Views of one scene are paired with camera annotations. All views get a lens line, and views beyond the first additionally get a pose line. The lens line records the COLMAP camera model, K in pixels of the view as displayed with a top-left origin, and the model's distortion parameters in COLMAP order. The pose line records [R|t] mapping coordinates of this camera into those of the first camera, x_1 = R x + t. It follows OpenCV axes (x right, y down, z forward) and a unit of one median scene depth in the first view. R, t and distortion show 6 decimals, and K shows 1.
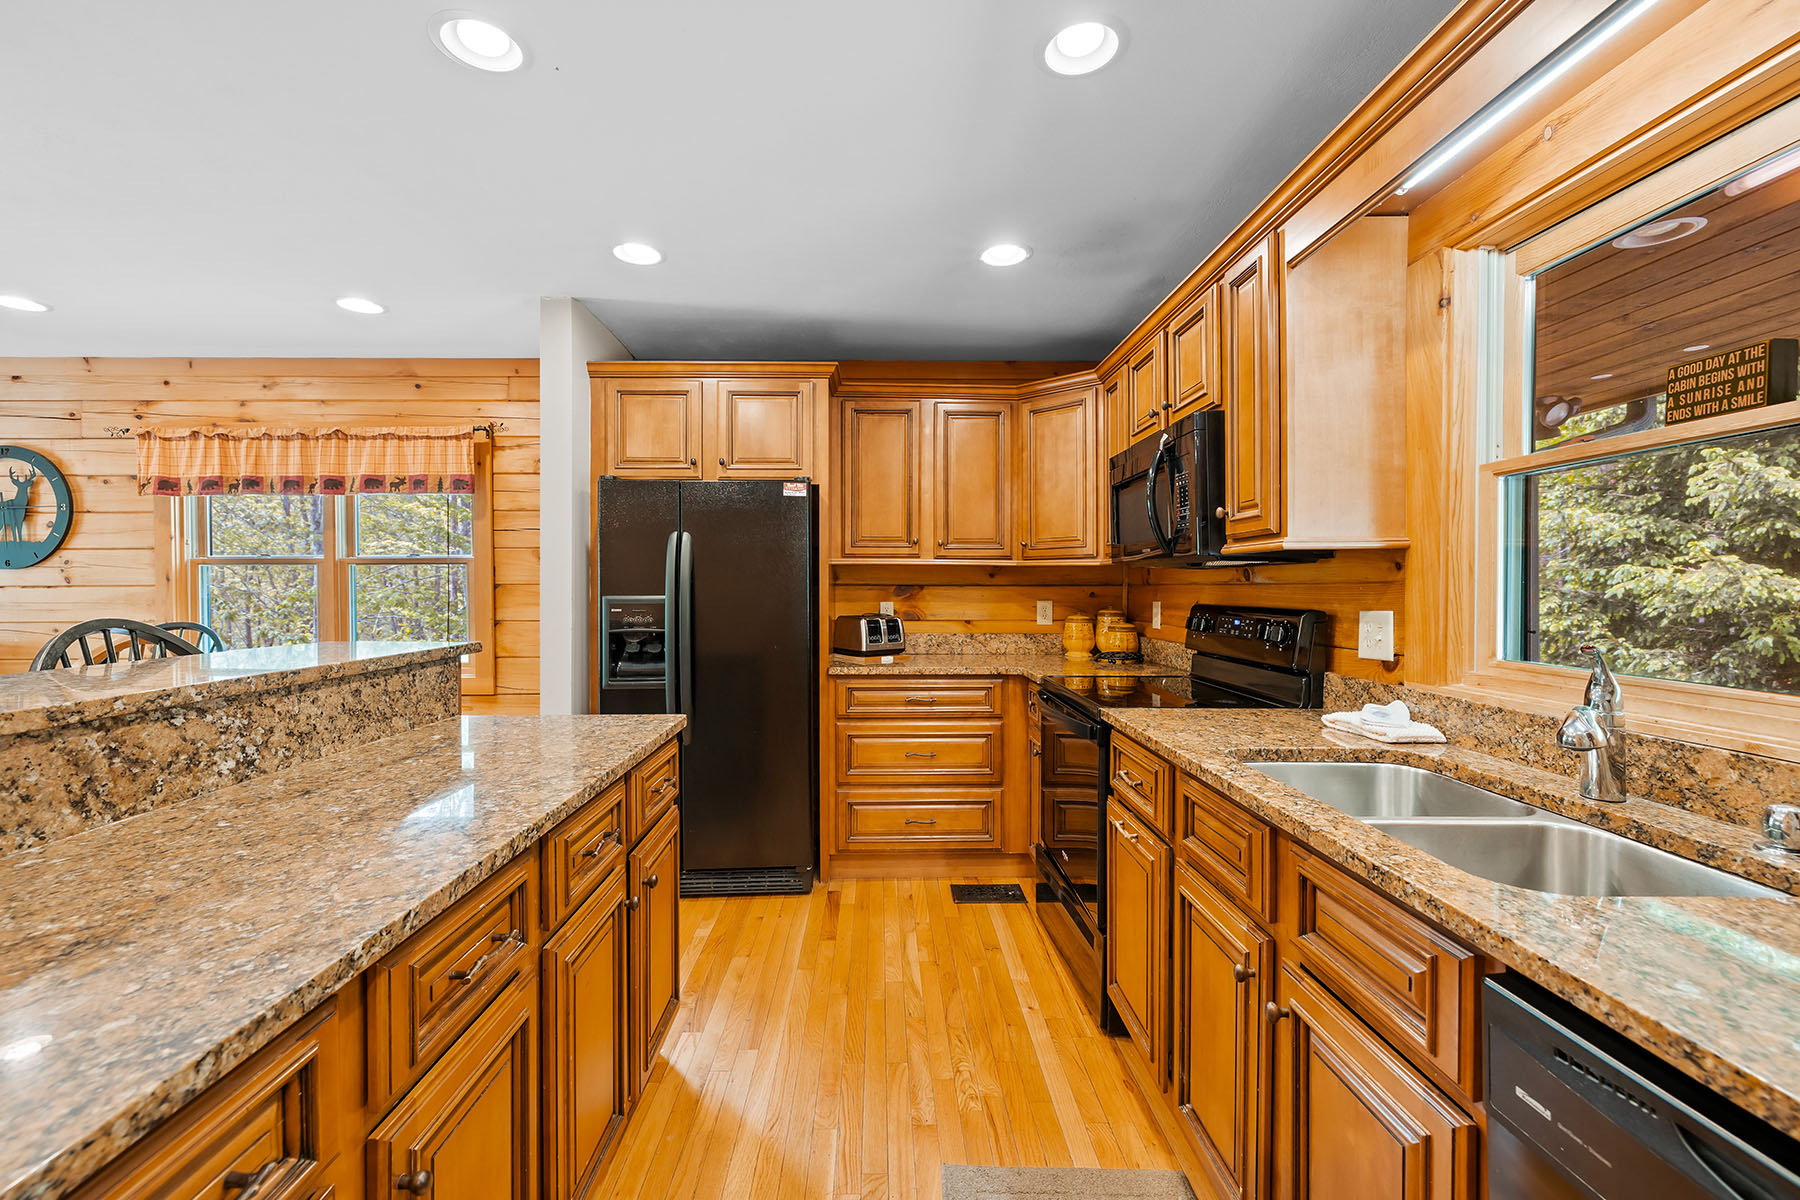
lens RADIAL K [[755.9, 0, 889.9], [0, 755.9, 592.4], [0, 0, 1]] dist [0.000790, -0.000183]
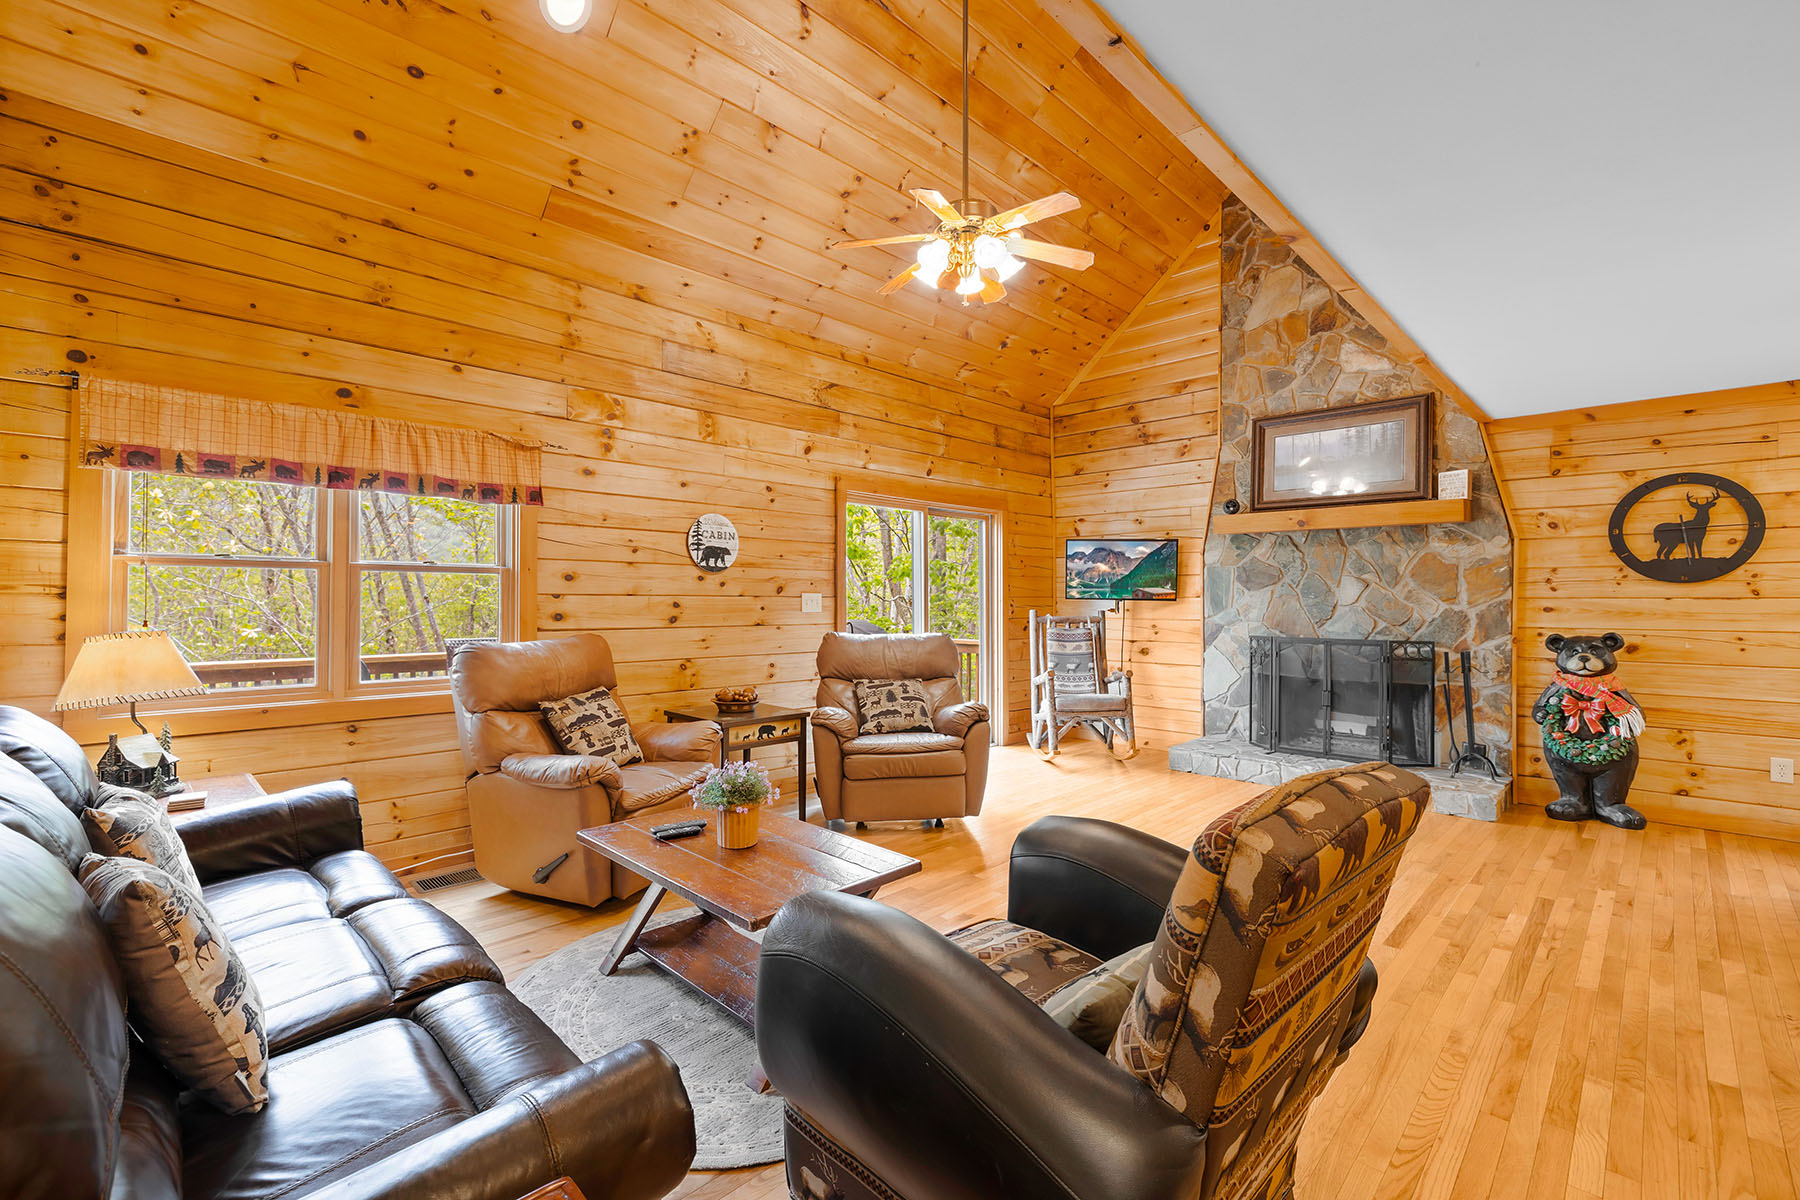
lens RADIAL K [[791.1, 0, 892.4], [0, 791.1, 587.5], [0, 0, 1]] dist [0.002200, 0.000766]
pose [[0.700929, -0.008710, -0.713178, -1.428125], [-0.009903, 0.999710, -0.021942, 0.016953], [0.713162, 0.022442, 0.700640, -0.818947]]
